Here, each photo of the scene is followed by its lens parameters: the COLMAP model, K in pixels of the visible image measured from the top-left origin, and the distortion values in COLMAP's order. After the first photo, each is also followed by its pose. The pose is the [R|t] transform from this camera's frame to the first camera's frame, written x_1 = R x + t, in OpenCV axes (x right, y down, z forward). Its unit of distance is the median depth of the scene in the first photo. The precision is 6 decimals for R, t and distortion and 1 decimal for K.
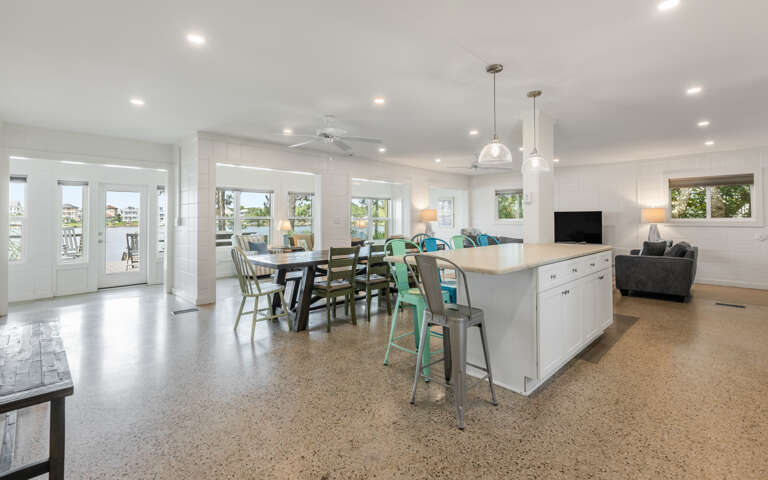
lens RADIAL K [[346.1, 0, 384.7], [0, 346.1, 214.1], [0, 0, 1]] dist [0.004601, 0.000003]
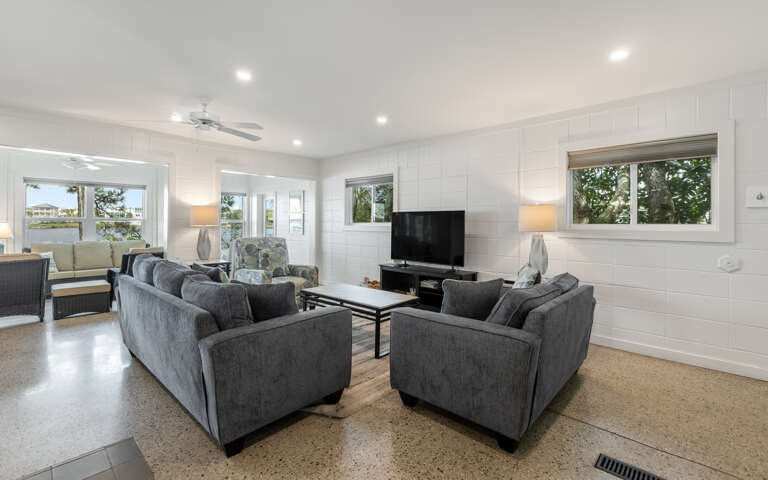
lens RADIAL K [[346.1, 0, 376.9], [0, 346.1, 220.7], [0, 0, 1]] dist [0.004601, 0.000003]
pose [[0.999749, 0.006418, 0.021486, 0.676316], [-0.006663, 0.999913, 0.011360, 0.004428], [-0.021412, -0.011500, 0.999705, 0.614645]]
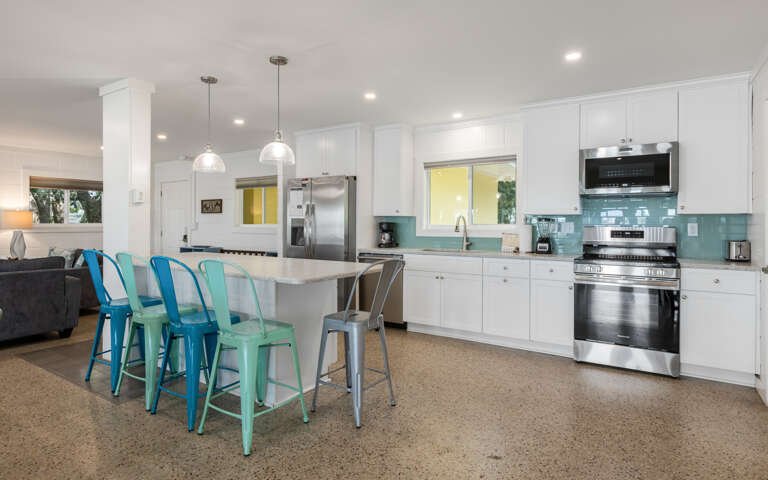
lens RADIAL K [[419.8, 0, 379.5], [0, 419.8, 227.4], [0, 0, 1]] dist [0.001298, 0.000934]
pose [[-0.194364, -0.007173, 0.980903, -0.435768], [-0.013699, 0.999896, 0.004597, 0.006915], [-0.980834, -0.012544, -0.194441, 0.504827]]
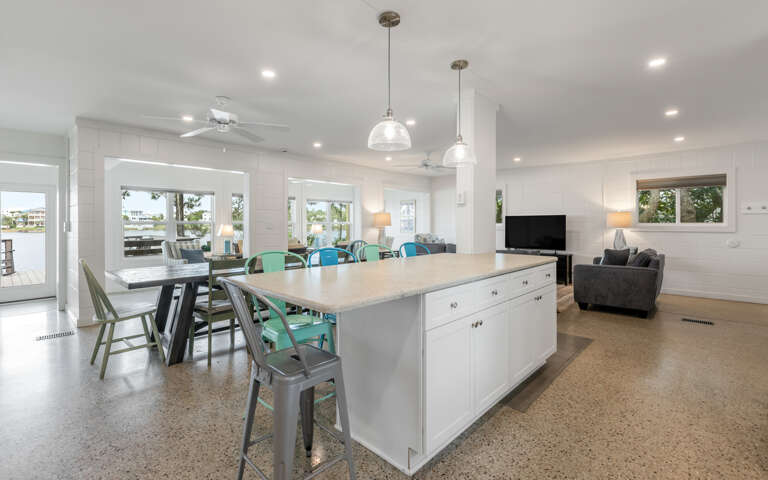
lens RADIAL K [[346.1, 0, 378.5], [0, 346.1, 225.1], [0, 0, 1]] dist [0.004601, 0.000003]
pose [[0.999520, 0.000298, 0.030964, 0.145673], [-0.000906, 0.999807, 0.019639, 0.000706], [-0.030952, -0.019658, 0.999328, 0.138422]]
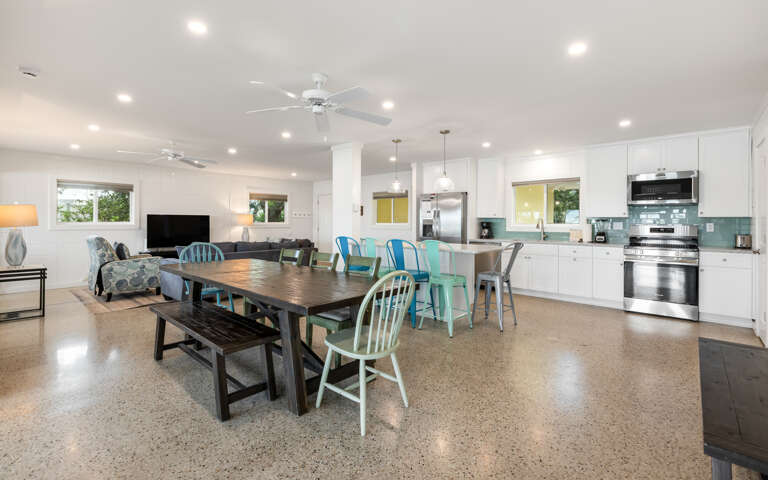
lens RADIAL K [[346.1, 0, 379.4], [0, 346.1, 225.3], [0, 0, 1]] dist [0.004601, 0.000003]
pose [[-0.035712, -0.008062, 0.999330, -0.702799], [-0.015919, 0.999845, 0.007497, 0.008173], [-0.999235, -0.015640, -0.035835, 0.727378]]
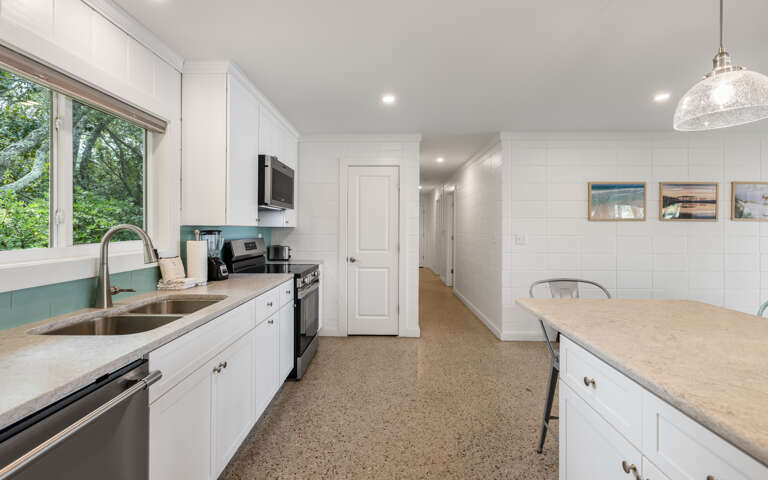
lens RADIAL K [[346.1, 0, 379.6], [0, 346.1, 227.0], [0, 0, 1]] dist [0.004601, 0.000003]
pose [[-0.732489, -0.003108, -0.680771, 0.477057], [0.004152, 0.999951, -0.009033, -0.011443], [0.680766, -0.009443, -0.732440, 0.544184]]
